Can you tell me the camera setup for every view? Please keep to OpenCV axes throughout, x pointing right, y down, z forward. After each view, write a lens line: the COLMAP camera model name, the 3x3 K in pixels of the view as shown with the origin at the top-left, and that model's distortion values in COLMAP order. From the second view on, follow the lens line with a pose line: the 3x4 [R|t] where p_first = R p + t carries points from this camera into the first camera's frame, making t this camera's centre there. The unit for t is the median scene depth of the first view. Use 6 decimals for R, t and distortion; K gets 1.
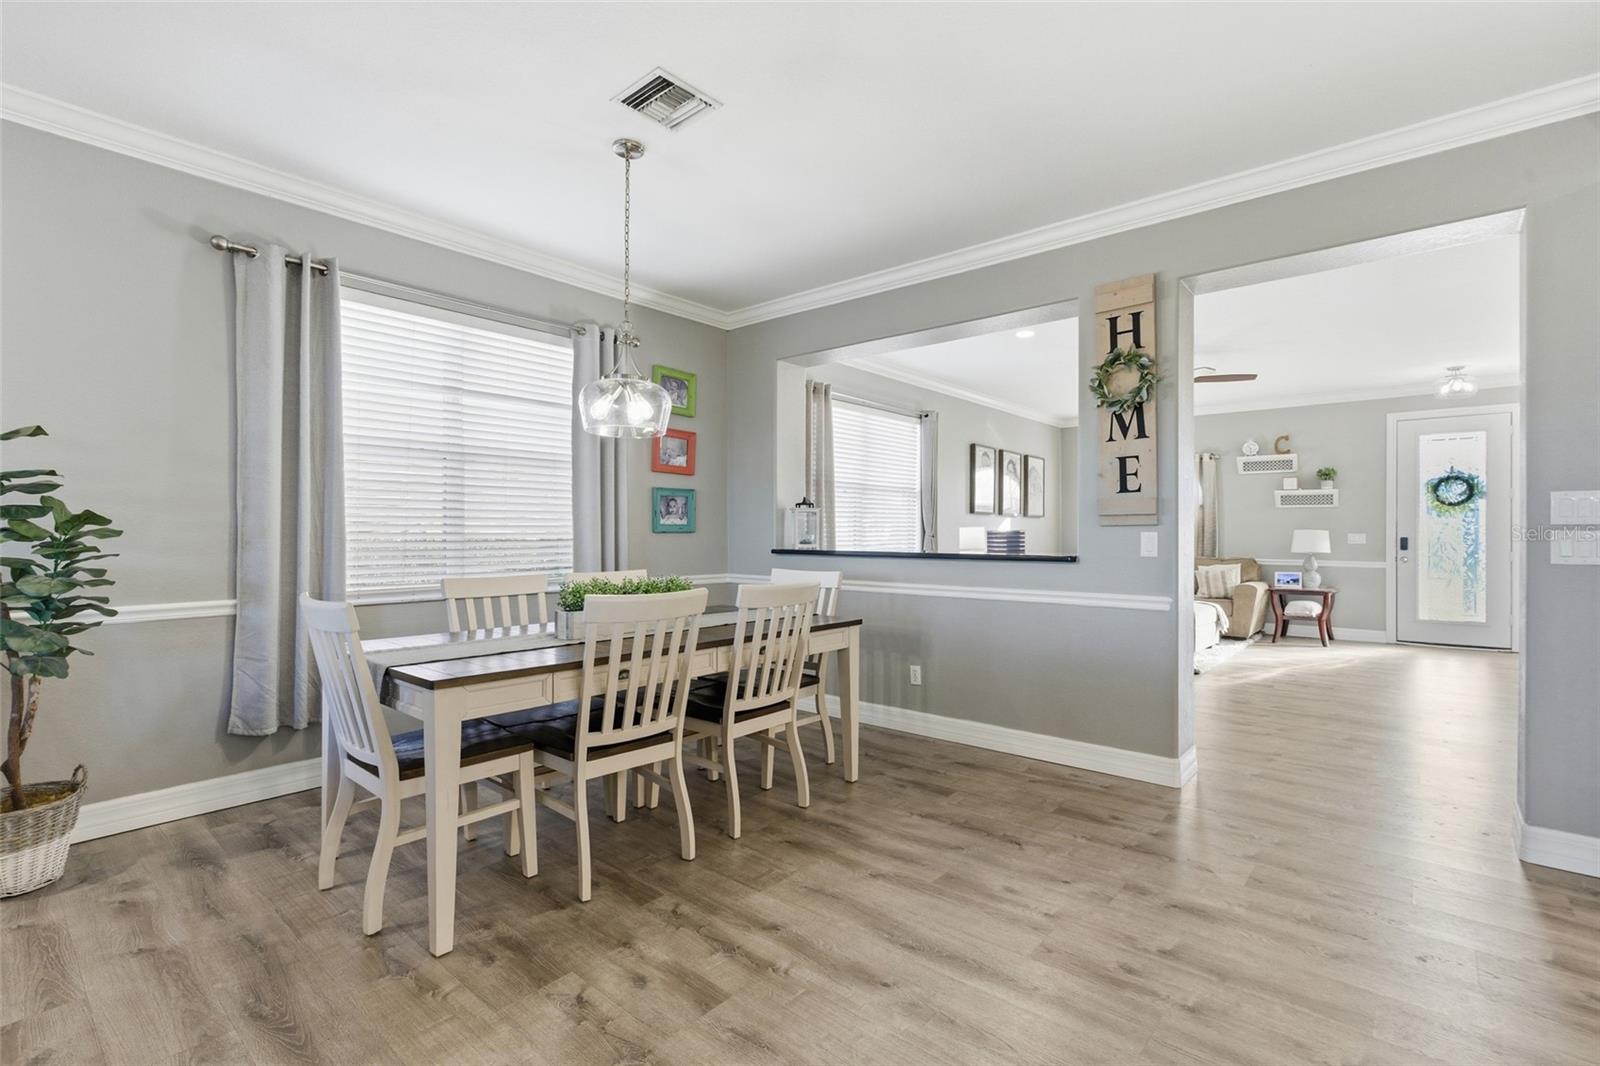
lens RADIAL K [[737.3, 0, 793.6], [0, 737.3, 530.5], [0, 0, 1]] dist [-0.002591, 0.002296]
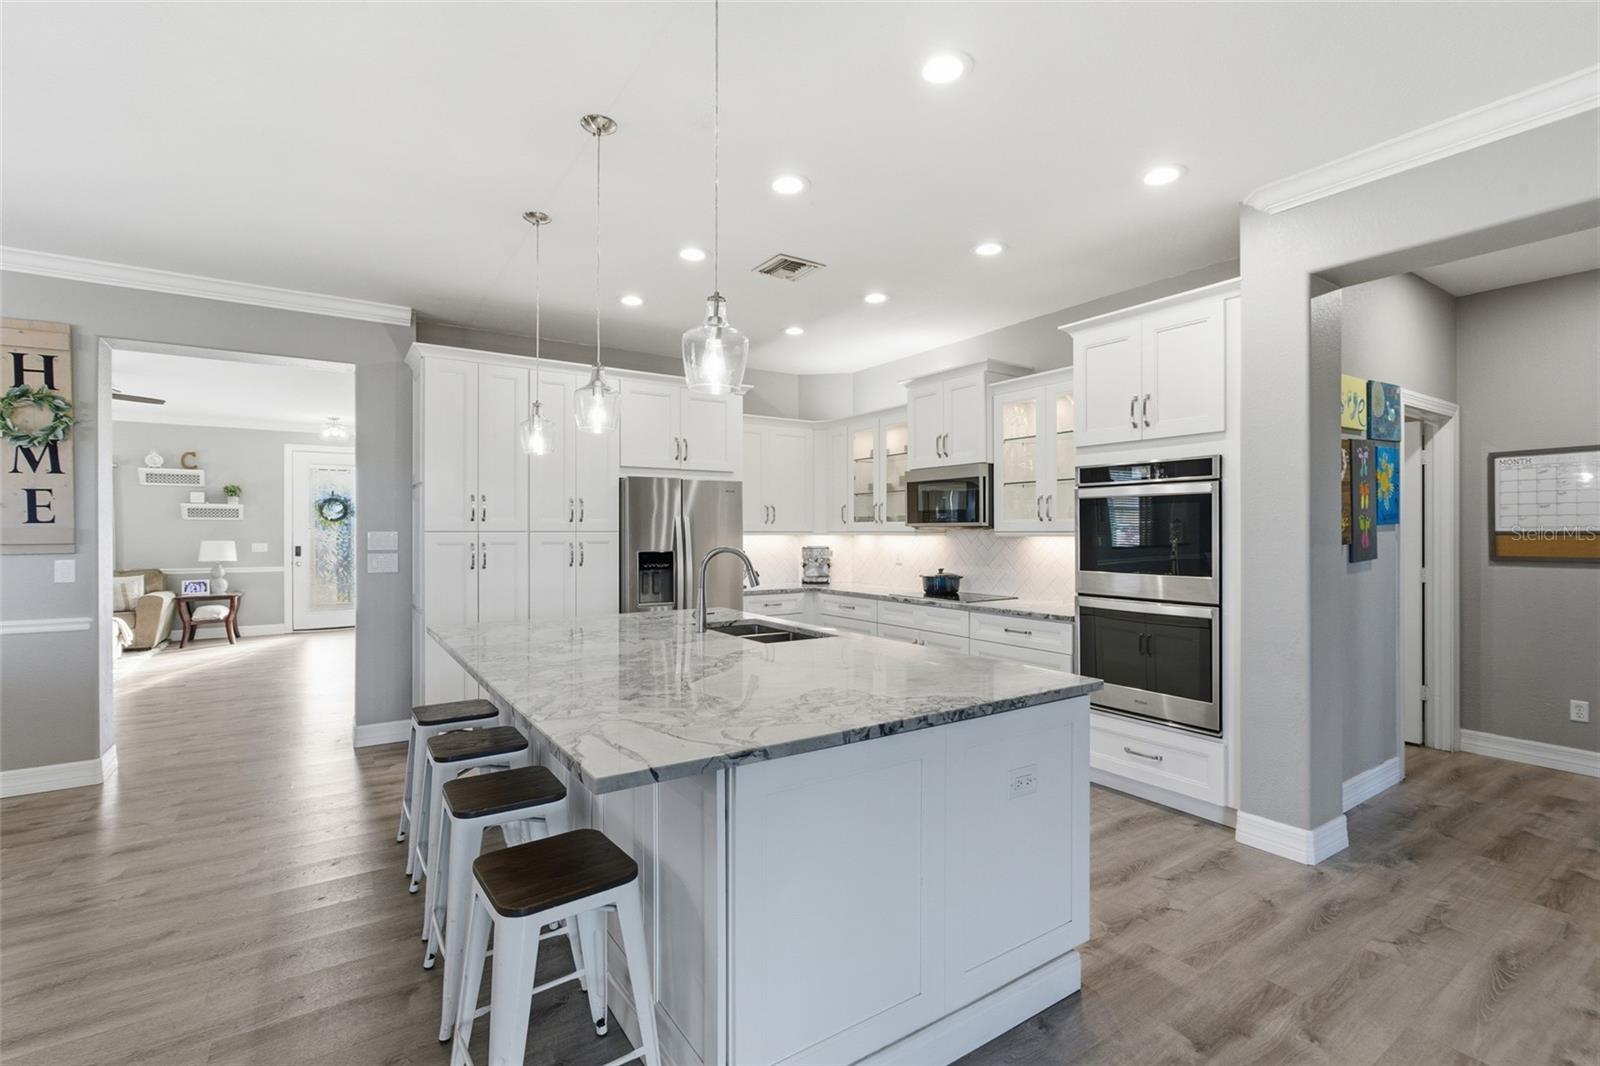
lens RADIAL K [[737.3, 0, 828.5], [0, 737.3, 532.9], [0, 0, 1]] dist [-0.002591, 0.002296]
pose [[0.260269, -0.006378, 0.965515, -0.148477], [-0.001369, 0.999975, 0.006974, -0.025255], [-0.965535, -0.003137, 0.260253, -0.201319]]
